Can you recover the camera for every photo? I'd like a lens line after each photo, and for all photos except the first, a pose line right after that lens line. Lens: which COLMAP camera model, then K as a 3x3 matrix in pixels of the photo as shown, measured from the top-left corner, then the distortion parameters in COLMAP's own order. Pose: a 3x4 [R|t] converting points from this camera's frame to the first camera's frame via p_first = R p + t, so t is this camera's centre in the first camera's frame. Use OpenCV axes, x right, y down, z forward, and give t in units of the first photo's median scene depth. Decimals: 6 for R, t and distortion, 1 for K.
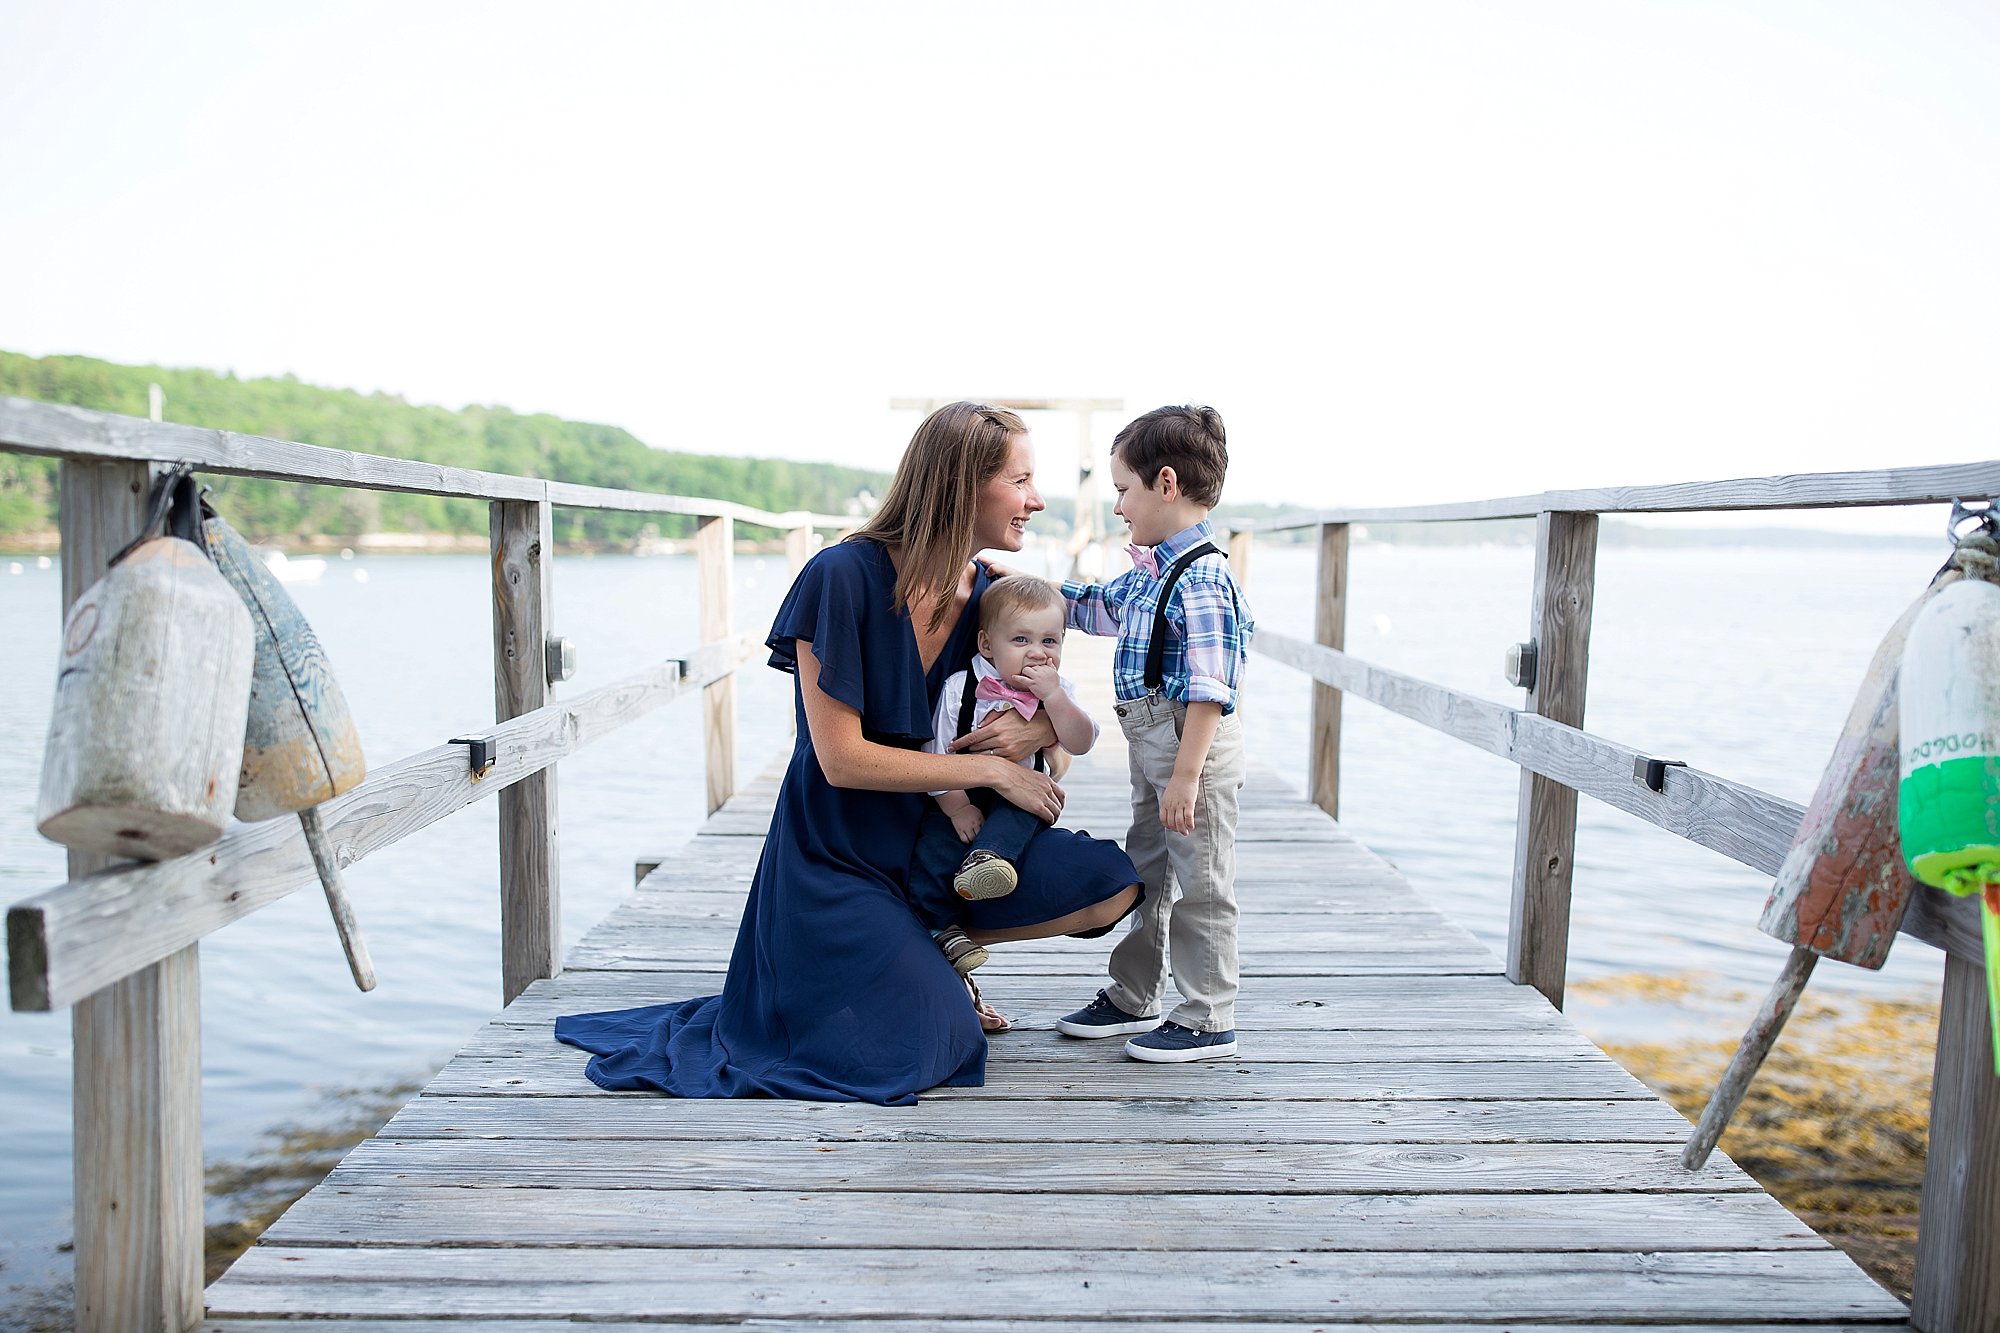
lens RADIAL K [[1941.6, 0, 1000.0], [0, 1941.6, 666.5], [0, 0, 1]] dist [-0.001418, -0.017118]
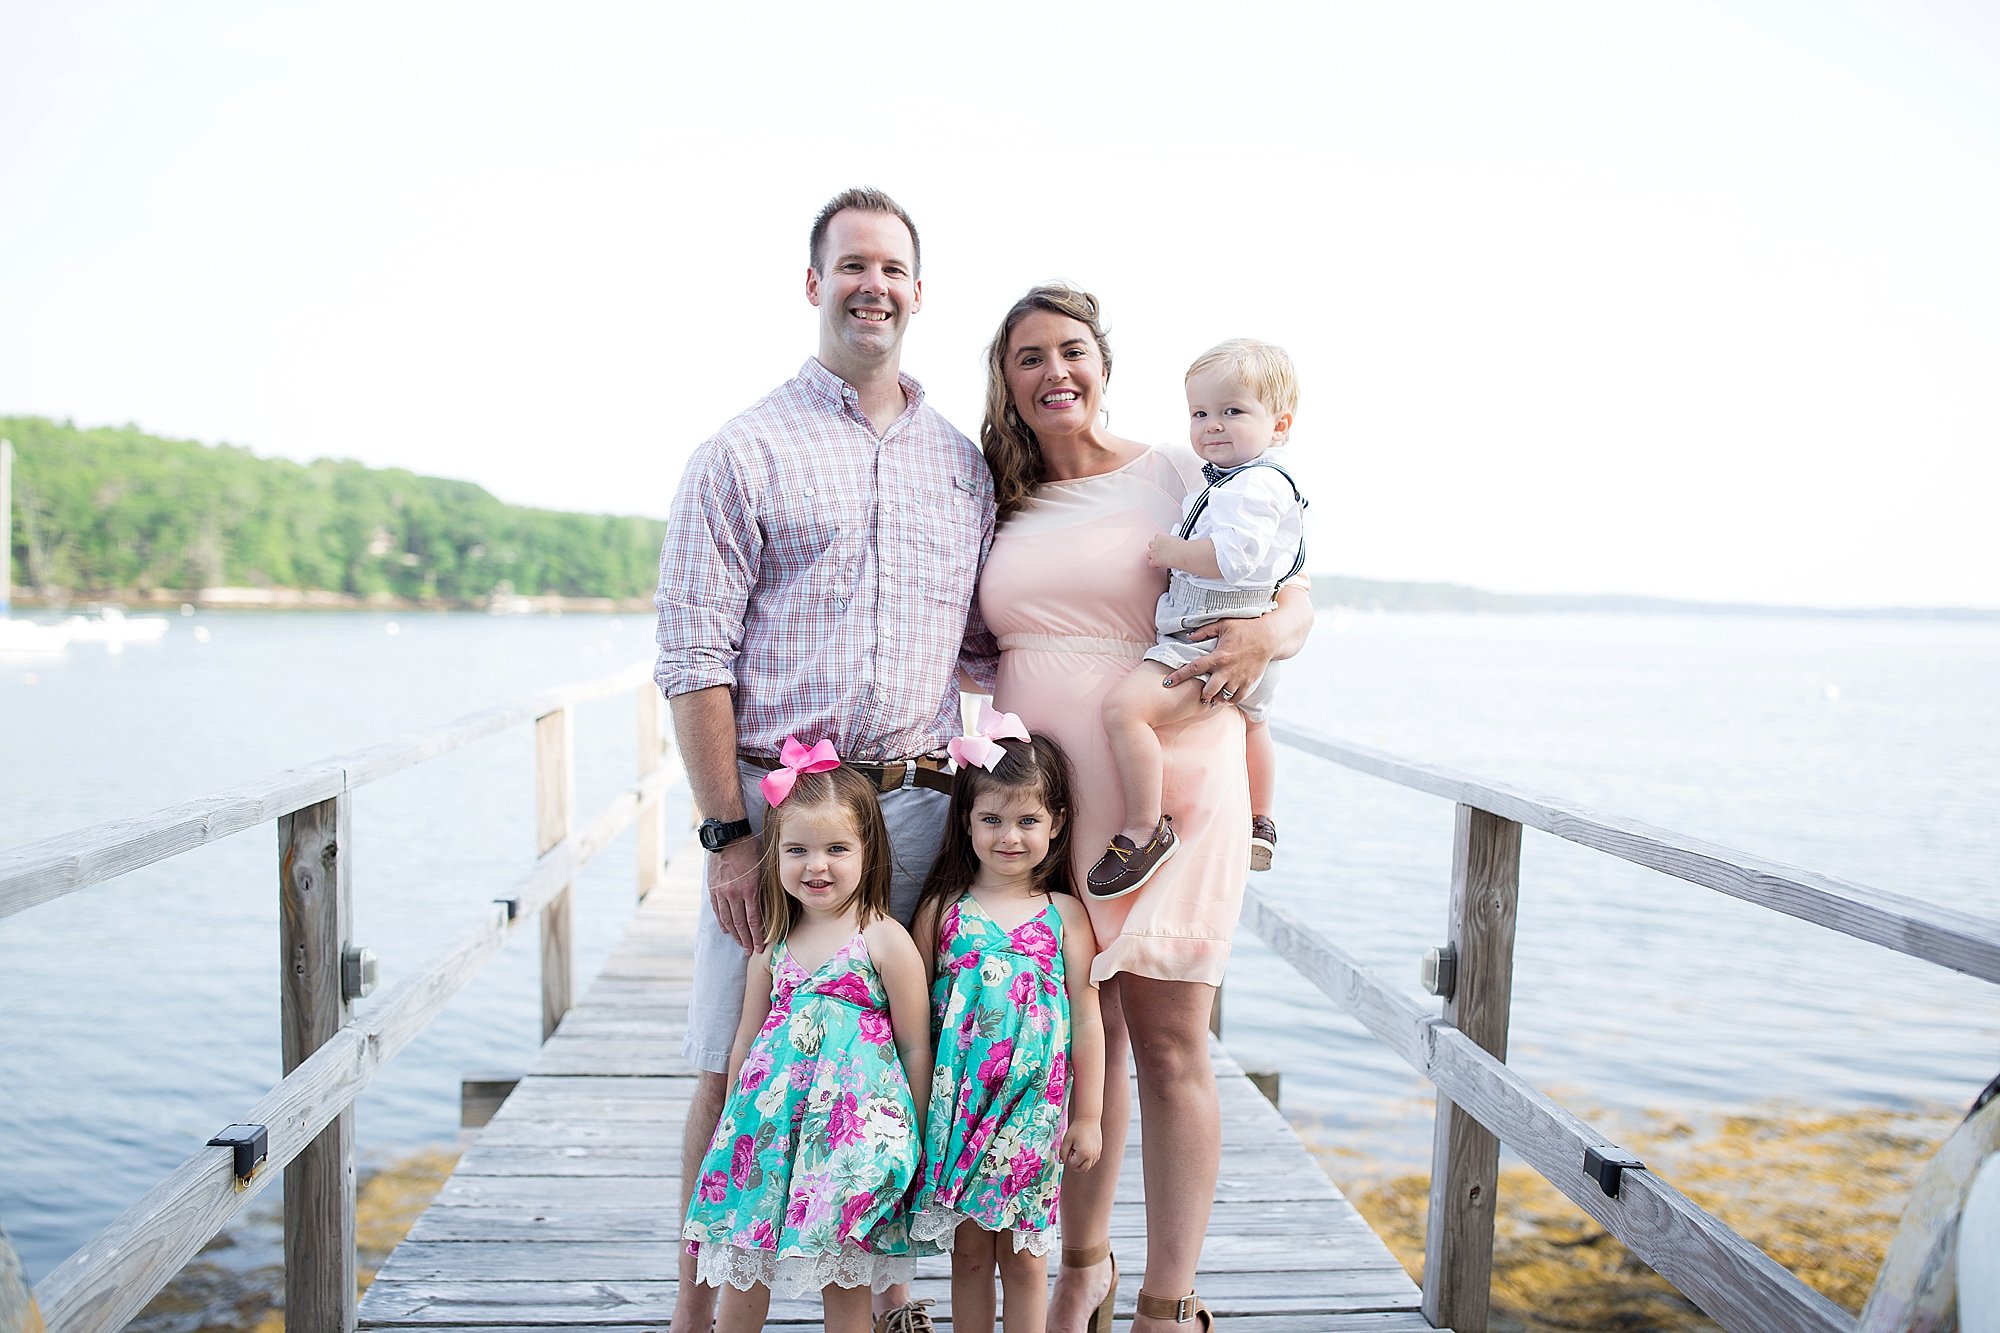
lens RADIAL K [[1941.6, 0, 1000.0], [0, 1941.6, 666.5], [0, 0, 1]] dist [-0.001418, -0.017118]
pose [[0.997386, 0.006954, 0.071921, -0.002366], [-0.004770, 0.999524, -0.030489, -0.094992], [-0.072099, 0.030066, 0.996944, 0.086415]]
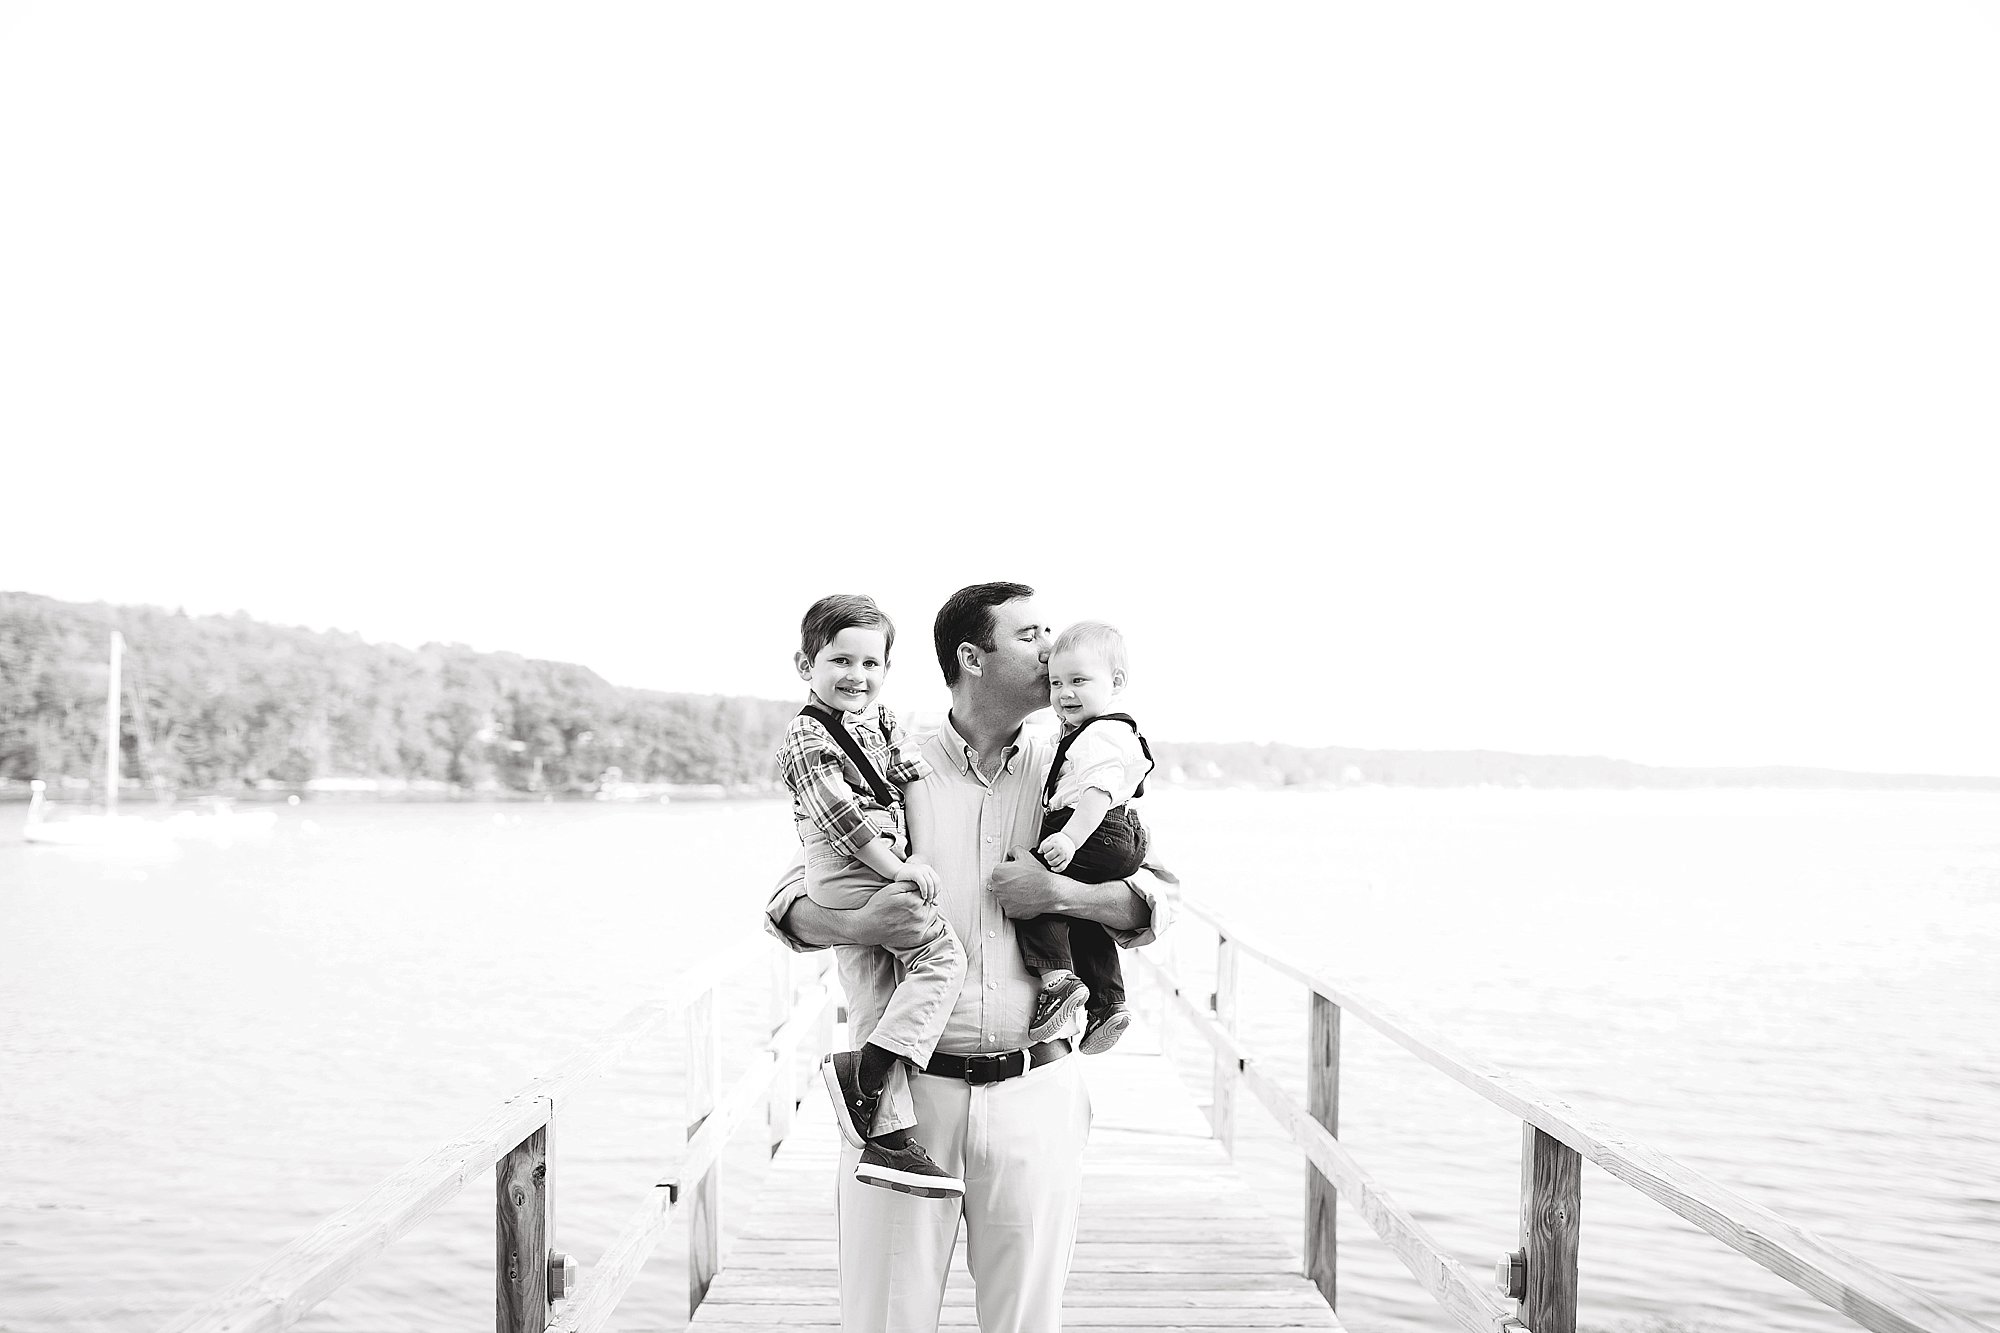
lens RADIAL K [[2029.5, 0, 1000.0], [0, 2029.5, 666.5], [0, 0, 1]] dist [-0.004108, -0.004725]
pose [[0.999942, -0.000478, 0.010784, -0.008134], [0.001769, 0.992770, -0.120016, -0.156945], [-0.010648, 0.120028, 0.992713, -0.071435]]
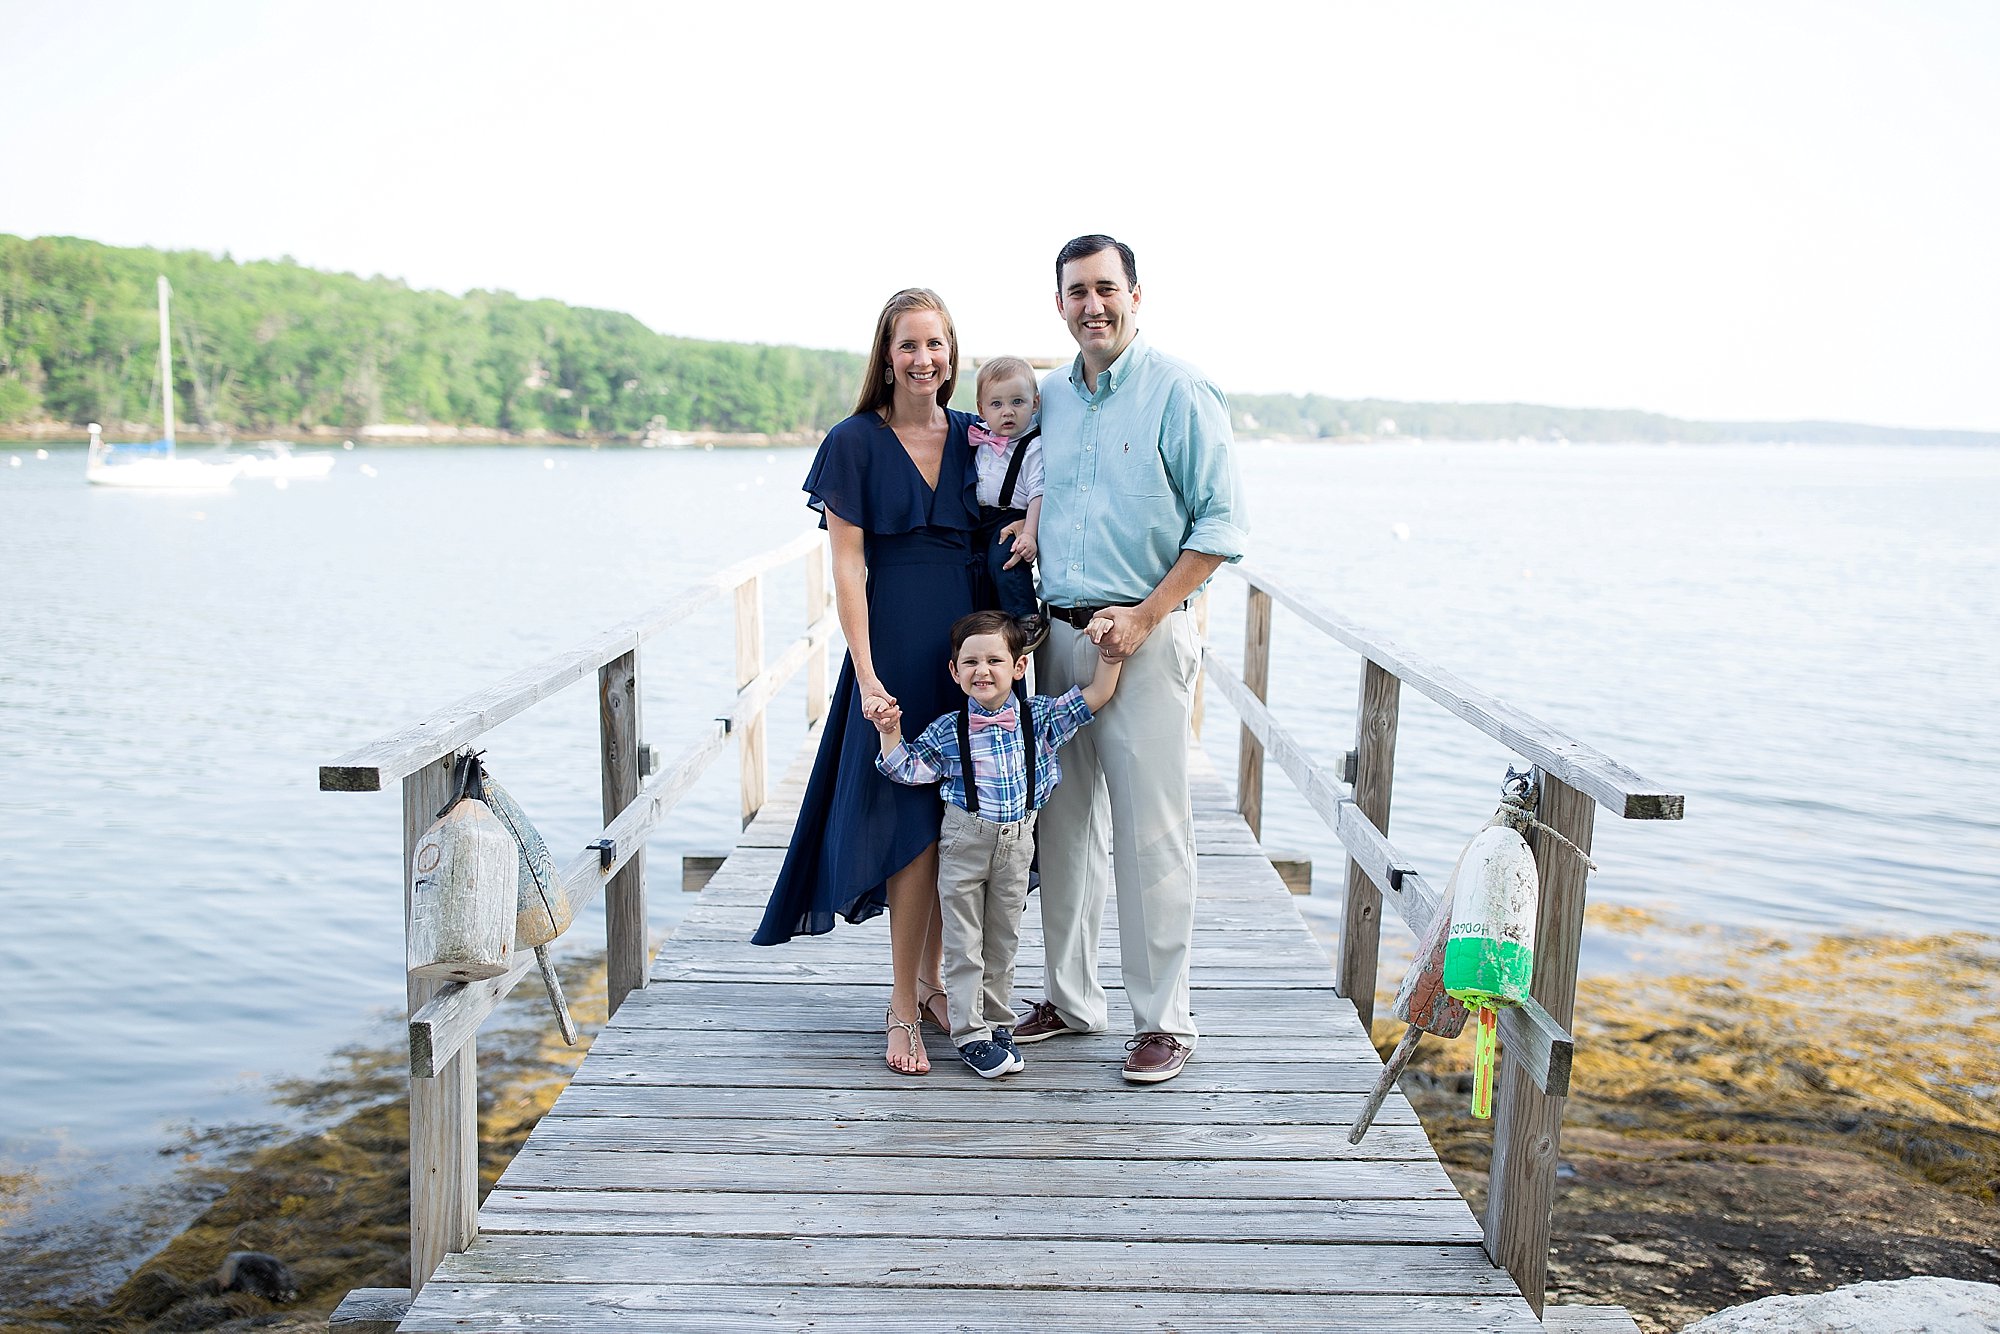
lens RADIAL K [[1994.0, 0, 1000.0], [0, 1994.0, 667.0], [0, 0, 1]] dist [-0.001879, -0.011782]
pose [[0.999946, 0.006299, -0.008275, 0.028546], [-0.005847, 0.998545, 0.053598, -0.120334], [0.008600, -0.053546, 0.998528, -0.335759]]
